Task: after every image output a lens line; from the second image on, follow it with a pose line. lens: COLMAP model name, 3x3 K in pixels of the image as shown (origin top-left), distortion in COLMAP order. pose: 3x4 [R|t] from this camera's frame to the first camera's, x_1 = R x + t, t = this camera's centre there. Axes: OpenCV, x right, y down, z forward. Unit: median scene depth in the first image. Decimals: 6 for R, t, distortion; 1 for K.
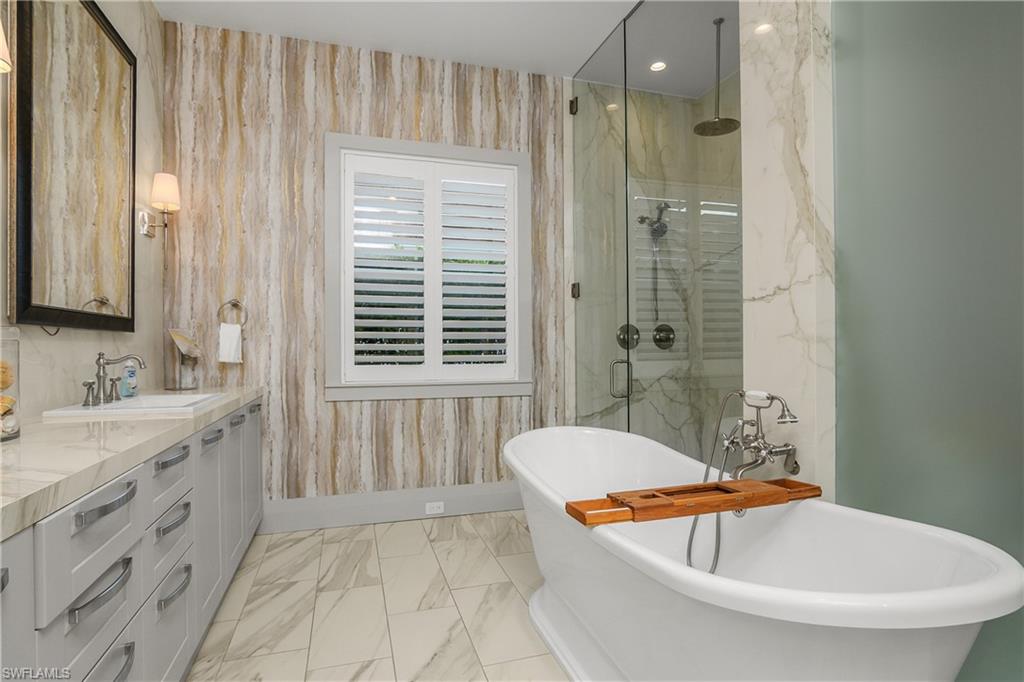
lens RADIAL K [[501.4, 0, 509.5], [0, 501.4, 347.3], [0, 0, 1]] dist [-0.020396, 0.000354]
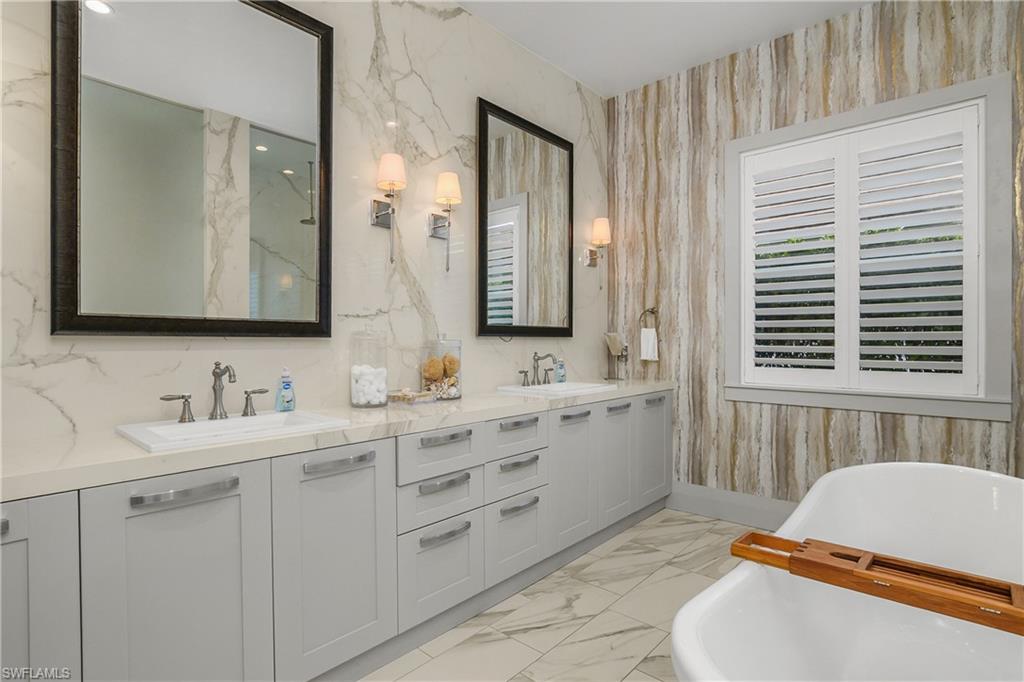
lens RADIAL K [[499.5, 0, 507.5], [0, 499.5, 345.4], [0, 0, 1]] dist [-0.019798, 0.001334]
pose [[0.530186, 0.011238, -0.847807, 0.279522], [-0.002896, 0.999930, 0.011444, -0.017252], [0.847876, -0.003612, 0.530182, 0.060668]]
